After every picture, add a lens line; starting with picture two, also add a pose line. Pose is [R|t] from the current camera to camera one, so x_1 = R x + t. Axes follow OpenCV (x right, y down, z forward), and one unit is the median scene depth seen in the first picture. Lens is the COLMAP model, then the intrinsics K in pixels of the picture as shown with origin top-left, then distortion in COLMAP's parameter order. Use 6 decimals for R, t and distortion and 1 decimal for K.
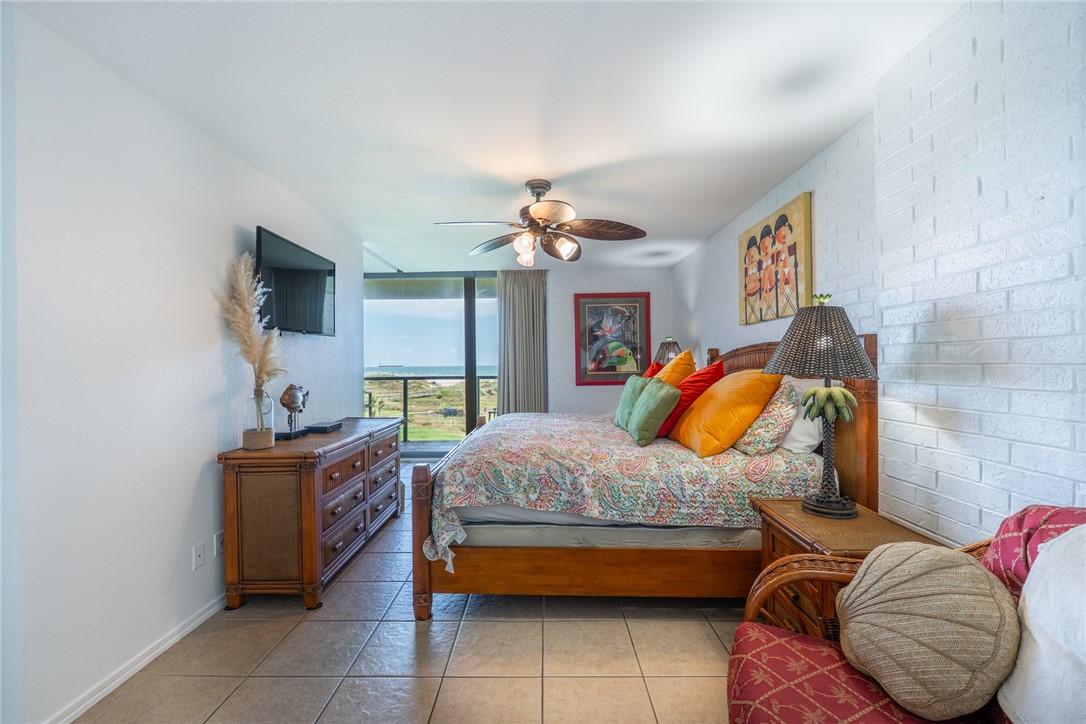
lens RADIAL K [[450.4, 0, 537.0], [0, 450.4, 365.5], [0, 0, 1]] dist [-0.008465, -0.000437]
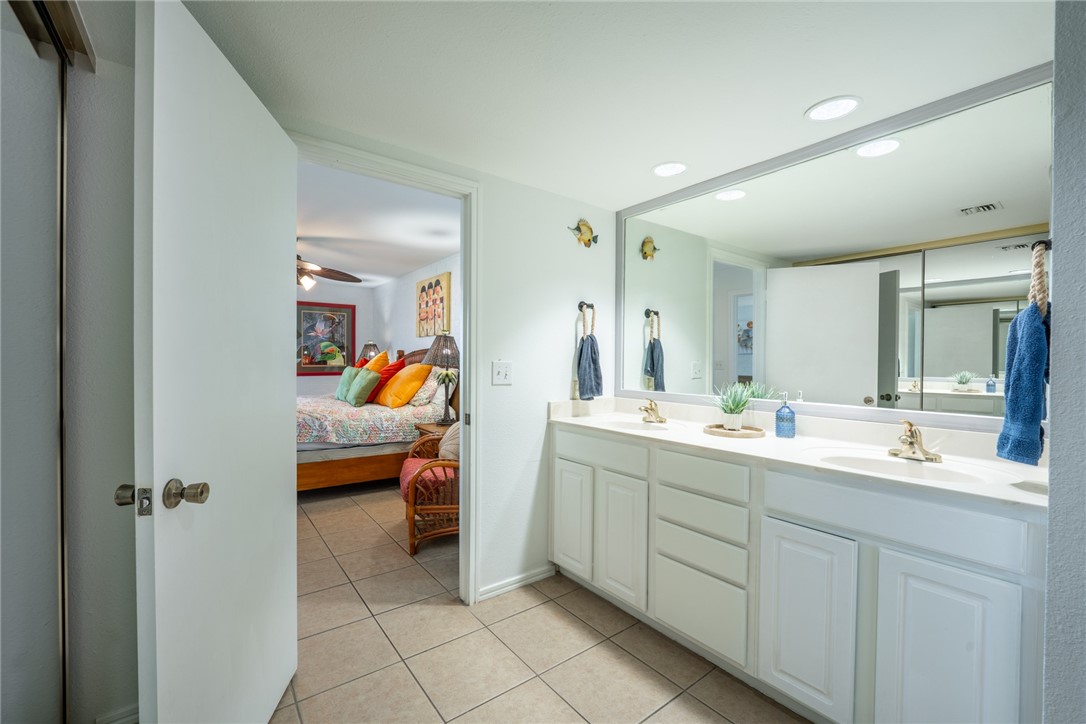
lens RADIAL K [[450.4, 0, 537.0], [0, 450.4, 365.5], [0, 0, 1]] dist [-0.008465, -0.000437]
pose [[0.790347, 0.013071, 0.612520, -0.264457], [-0.016993, 0.999855, 0.000589, 0.008258], [-0.612424, -0.010874, 0.790455, -0.732258]]
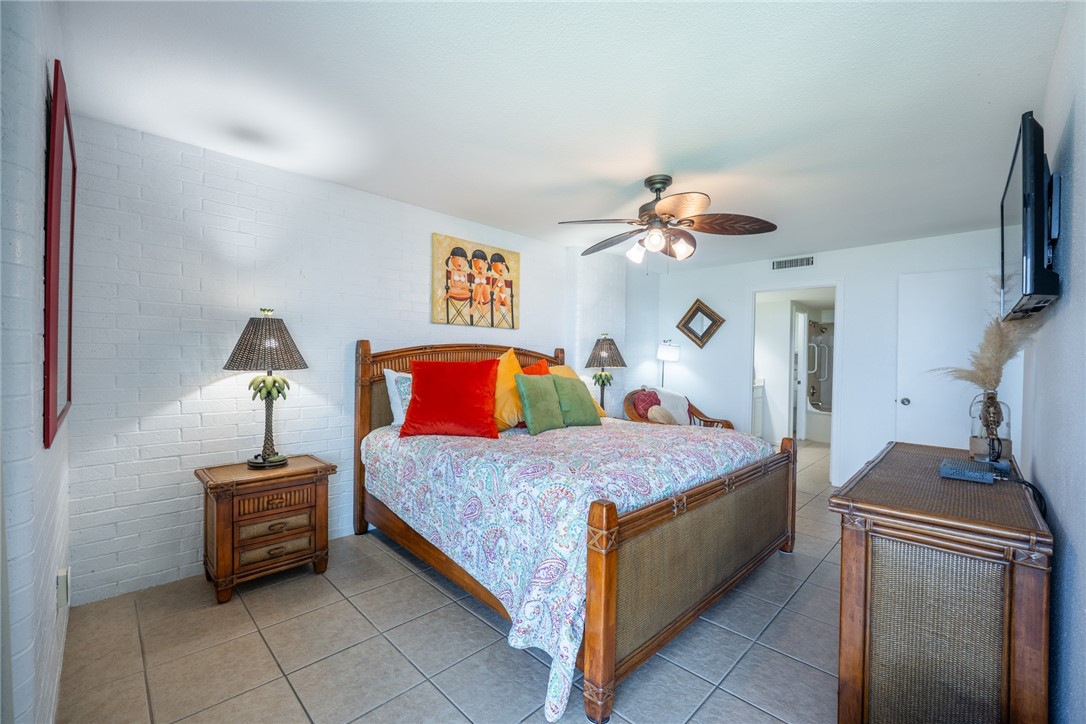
lens RADIAL K [[450.4, 0, 537.0], [0, 450.4, 365.5], [0, 0, 1]] dist [-0.008465, -0.000437]
pose [[-0.710787, 0.013078, 0.703286, -0.524186], [0.011134, 0.999911, -0.007342, 0.019795], [-0.703319, 0.002612, -0.710870, 1.972006]]
